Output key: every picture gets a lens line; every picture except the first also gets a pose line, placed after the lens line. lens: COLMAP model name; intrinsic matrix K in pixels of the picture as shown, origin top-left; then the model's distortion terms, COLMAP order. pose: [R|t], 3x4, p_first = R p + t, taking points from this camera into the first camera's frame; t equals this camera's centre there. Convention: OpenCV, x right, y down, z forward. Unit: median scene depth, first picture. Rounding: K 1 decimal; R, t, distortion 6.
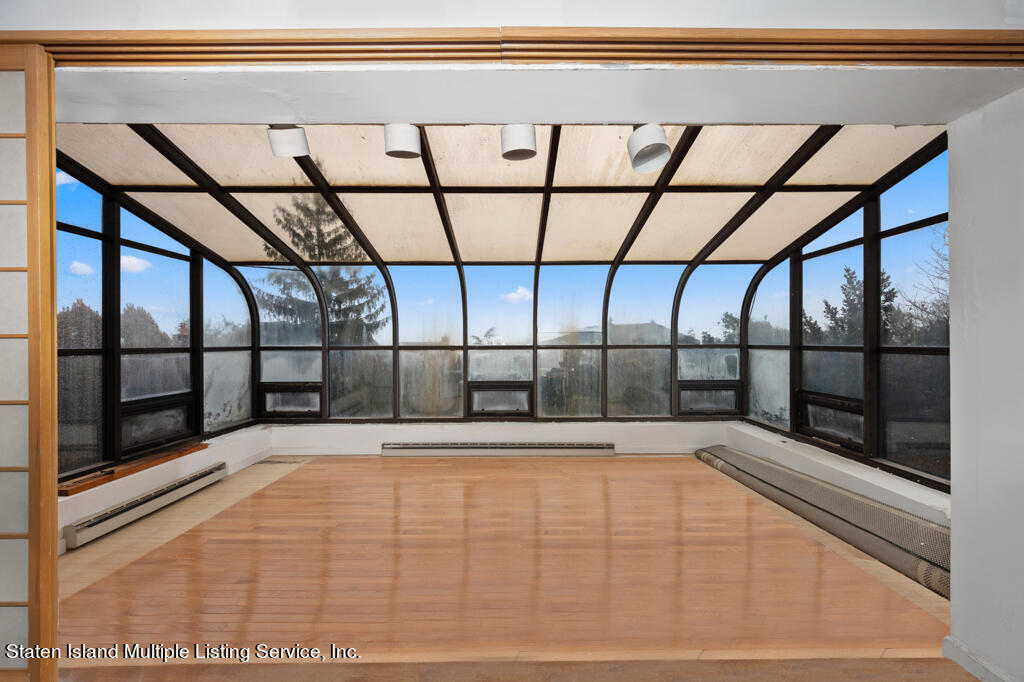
lens RADIAL K [[408.6, 0, 515.4], [0, 408.6, 340.4], [0, 0, 1]] dist [0.000859, -0.000462]
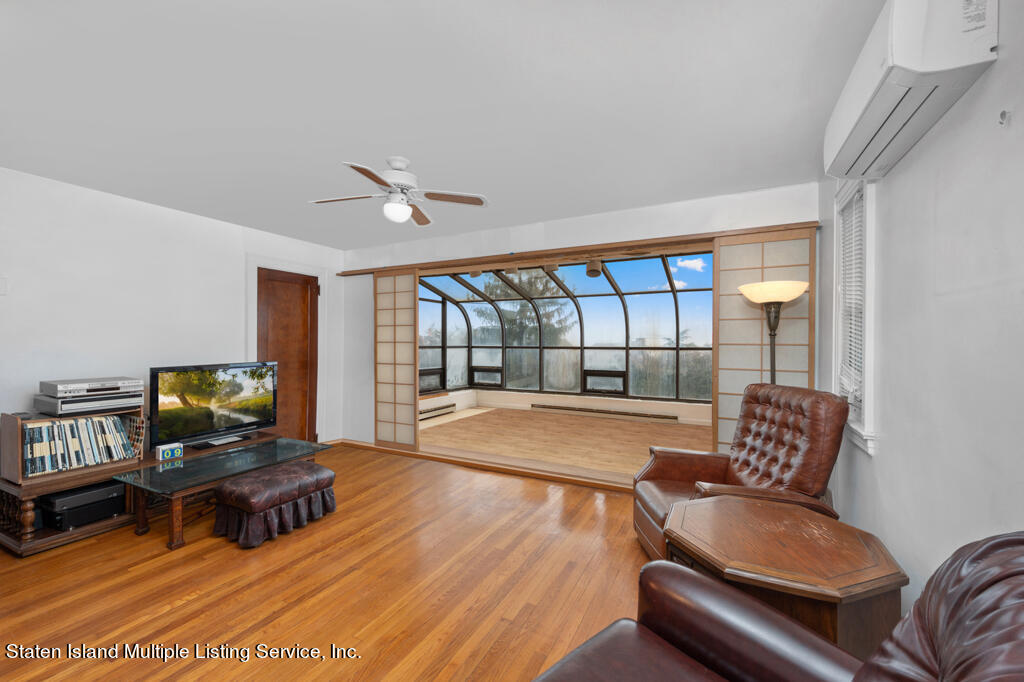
lens RADIAL K [[408.6, 0, 511.6], [0, 408.6, 342.8], [0, 0, 1]] dist [0.000859, -0.000462]
pose [[0.883643, 0.006622, -0.468114, 0.372213], [-0.005349, 0.999978, 0.004048, -0.007296], [0.468130, -0.001073, 0.883659, -0.509090]]
